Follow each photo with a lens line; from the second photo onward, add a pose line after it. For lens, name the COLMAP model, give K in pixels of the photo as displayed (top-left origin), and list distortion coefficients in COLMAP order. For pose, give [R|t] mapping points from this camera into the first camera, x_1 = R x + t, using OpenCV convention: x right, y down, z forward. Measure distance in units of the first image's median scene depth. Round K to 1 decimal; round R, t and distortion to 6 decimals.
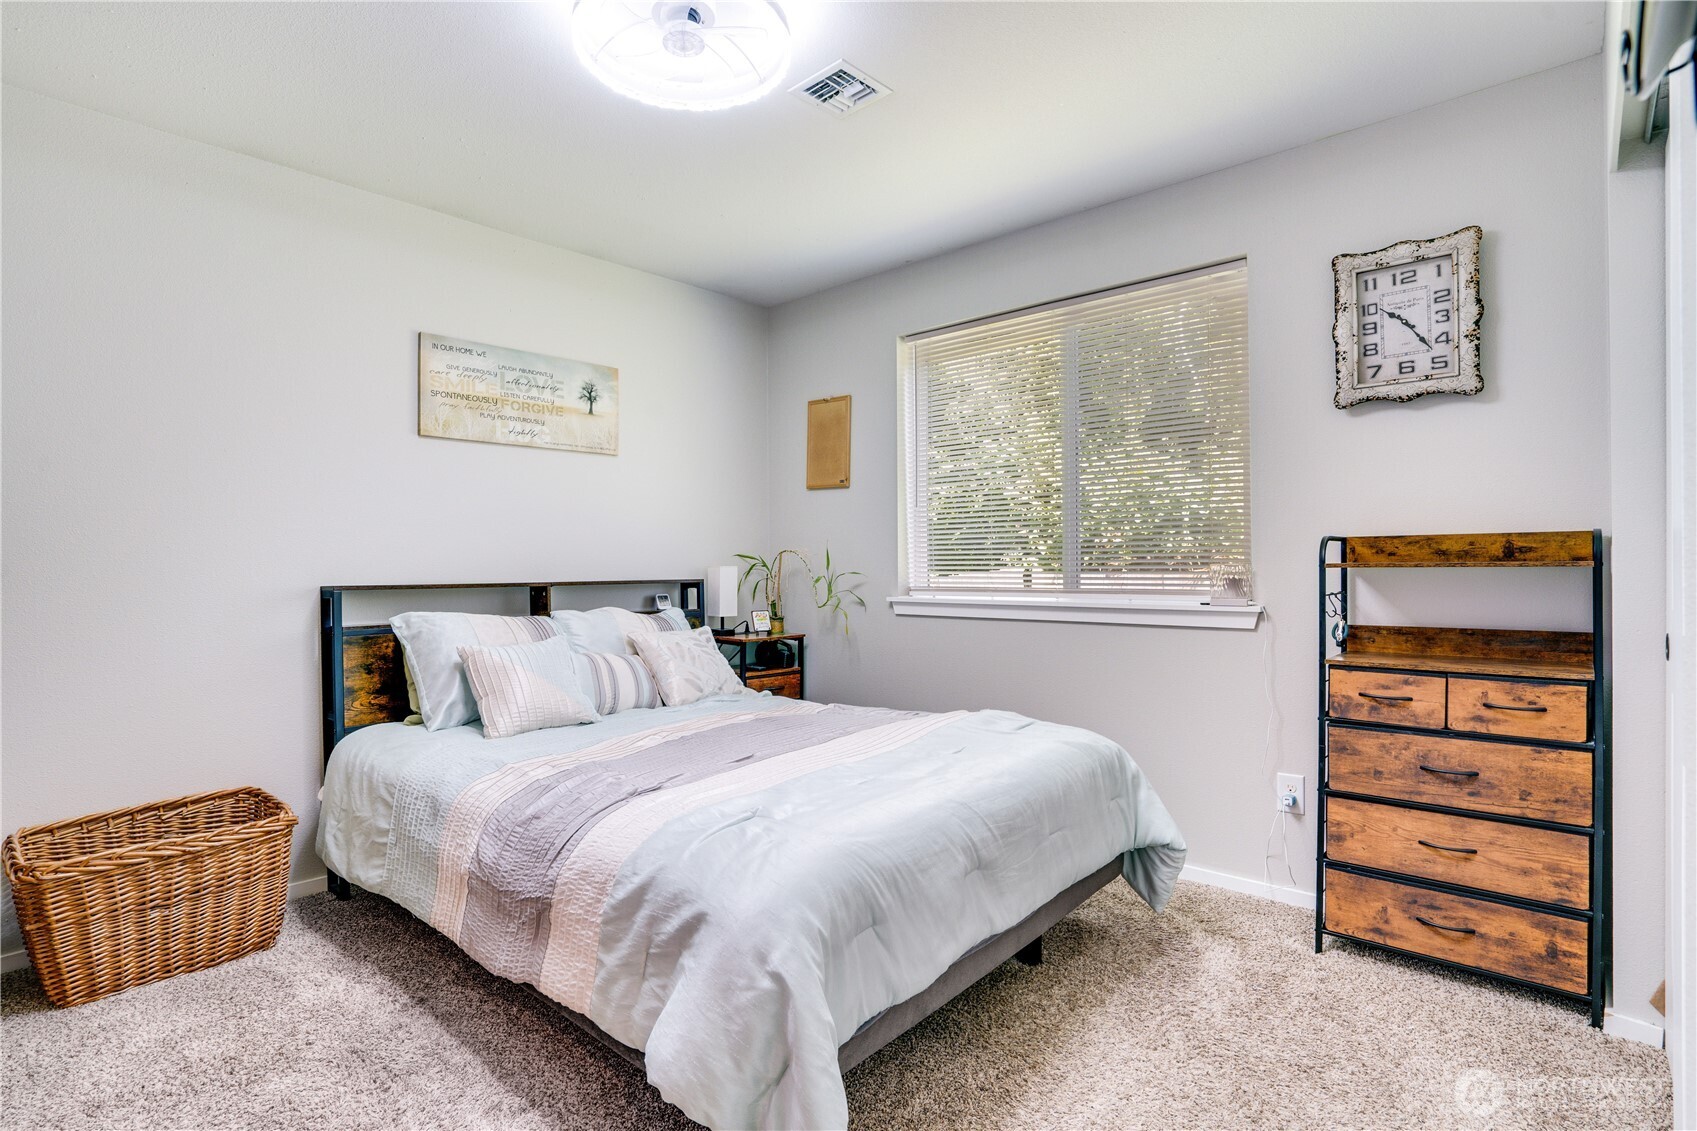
lens RADIAL K [[820.9, 0, 851.4], [0, 820.9, 567.5], [0, 0, 1]] dist [-0.002399, -0.000222]
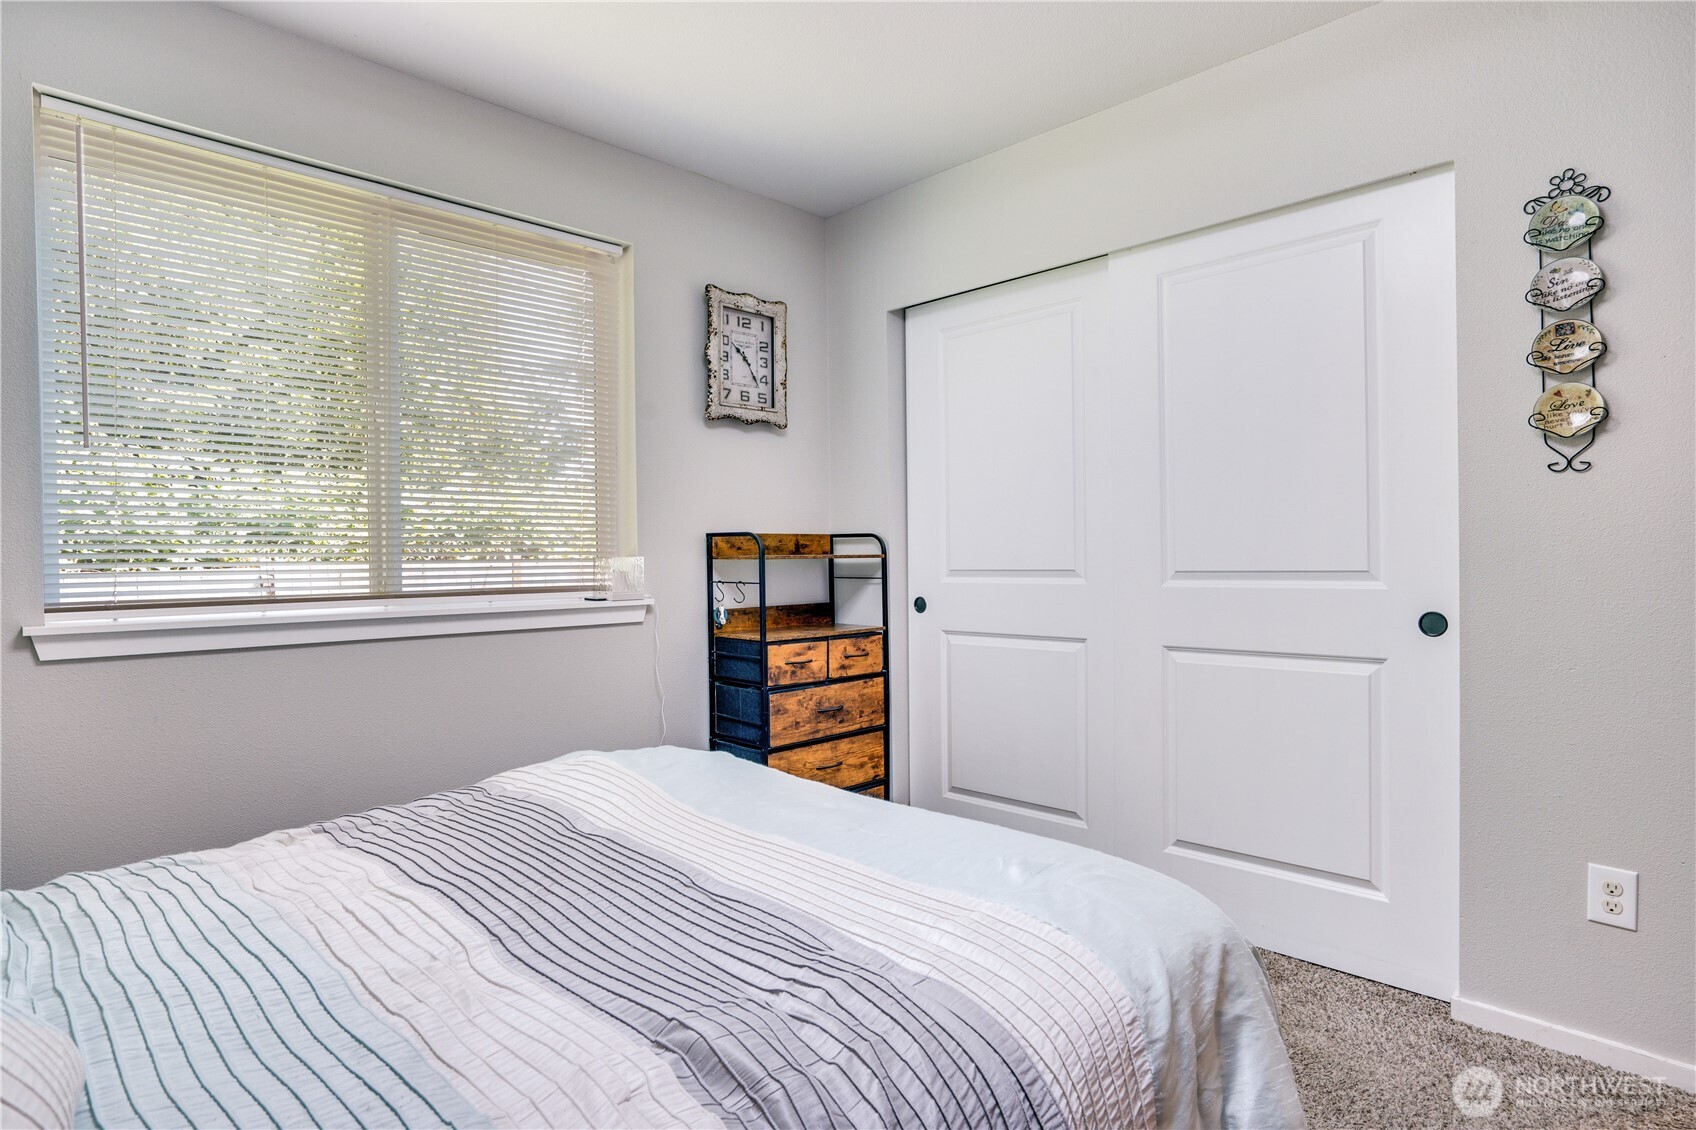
lens RADIAL K [[899.7, 0, 850.4], [0, 899.7, 558.0], [0, 0, 1]] dist [-0.006947, -0.000373]
pose [[0.080258, -0.002390, 0.996771, -0.692984], [0.006394, 0.999978, 0.001883, -0.003786], [-0.996754, 0.006223, 0.080271, 0.781395]]
